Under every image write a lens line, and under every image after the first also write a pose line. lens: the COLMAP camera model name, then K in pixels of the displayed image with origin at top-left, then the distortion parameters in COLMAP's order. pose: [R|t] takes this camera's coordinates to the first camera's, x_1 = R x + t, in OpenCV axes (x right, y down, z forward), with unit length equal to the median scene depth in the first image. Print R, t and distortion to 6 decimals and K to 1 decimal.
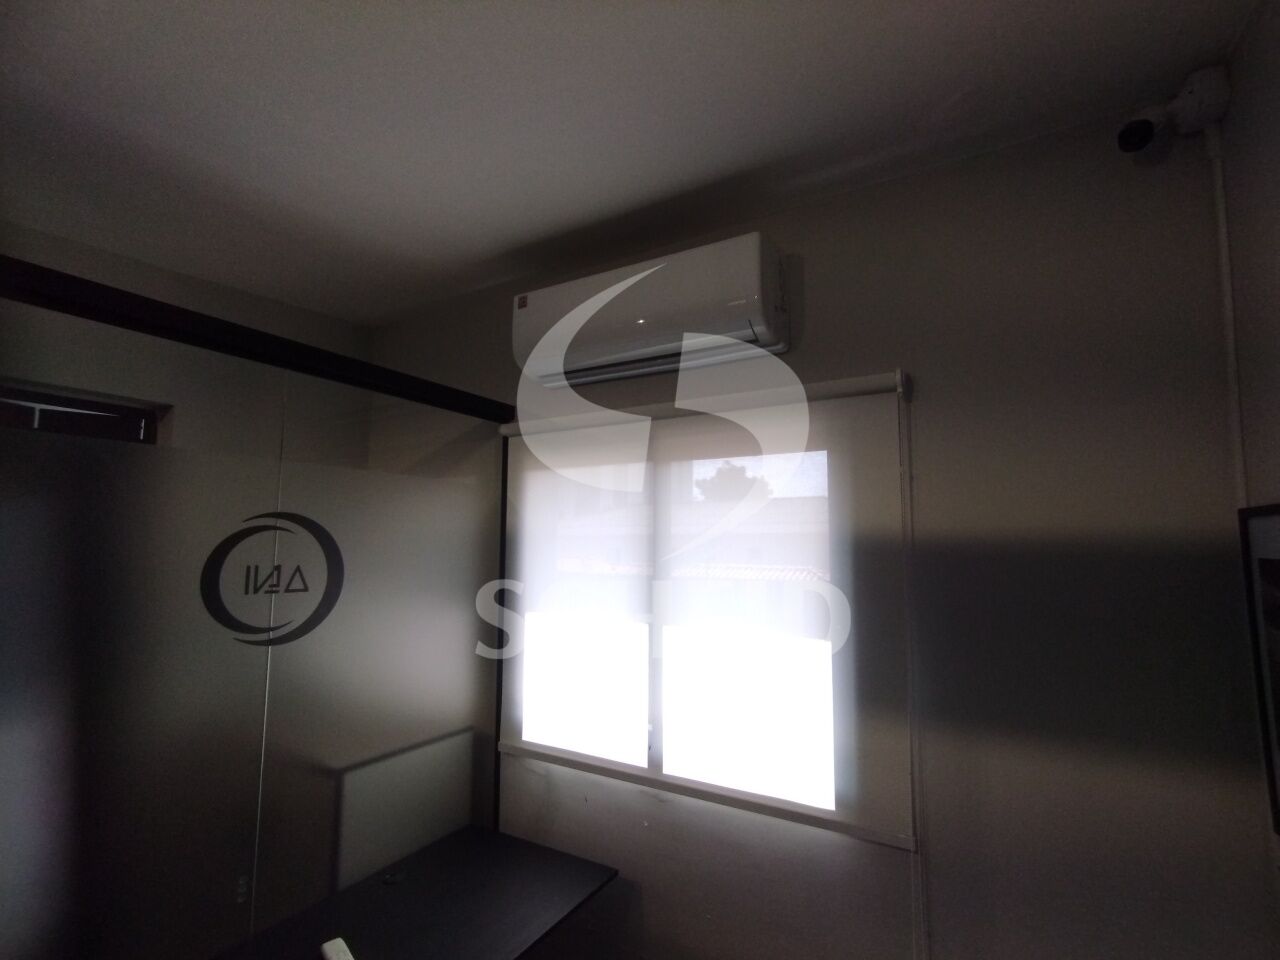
lens RADIAL K [[591.5, 0, 661.6], [0, 591.5, 486.2], [0, 0, 1]] dist [-0.003022, 0.000148]
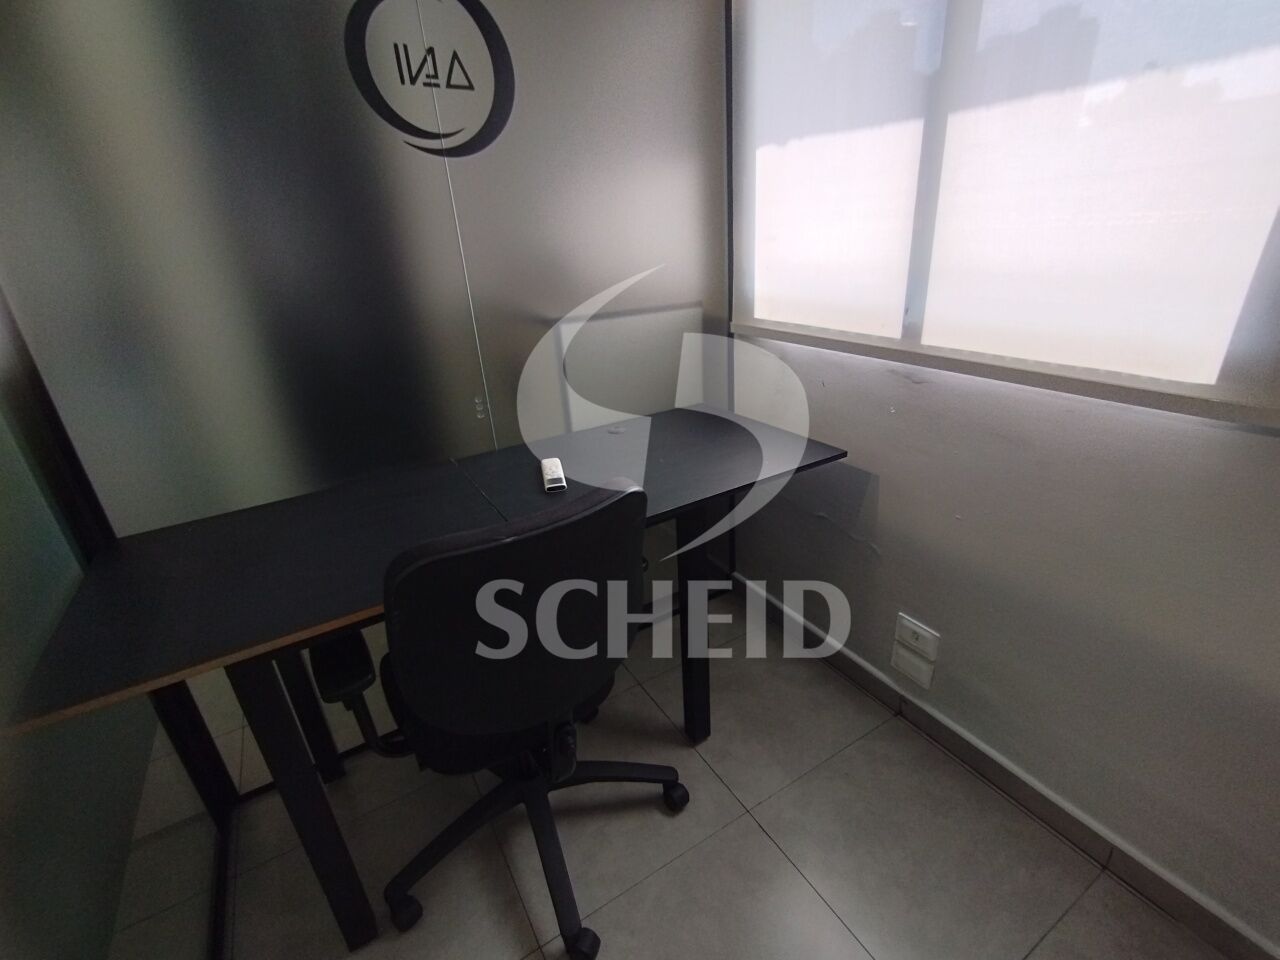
lens RADIAL K [[591.5, 0, 661.6], [0, 591.5, 486.2], [0, 0, 1]] dist [-0.003022, 0.000148]
pose [[0.876840, 0.146164, -0.458026, 0.093945], [0.097361, 0.878949, 0.466873, 0.310268], [0.470821, -0.453966, 0.756467, 0.249589]]
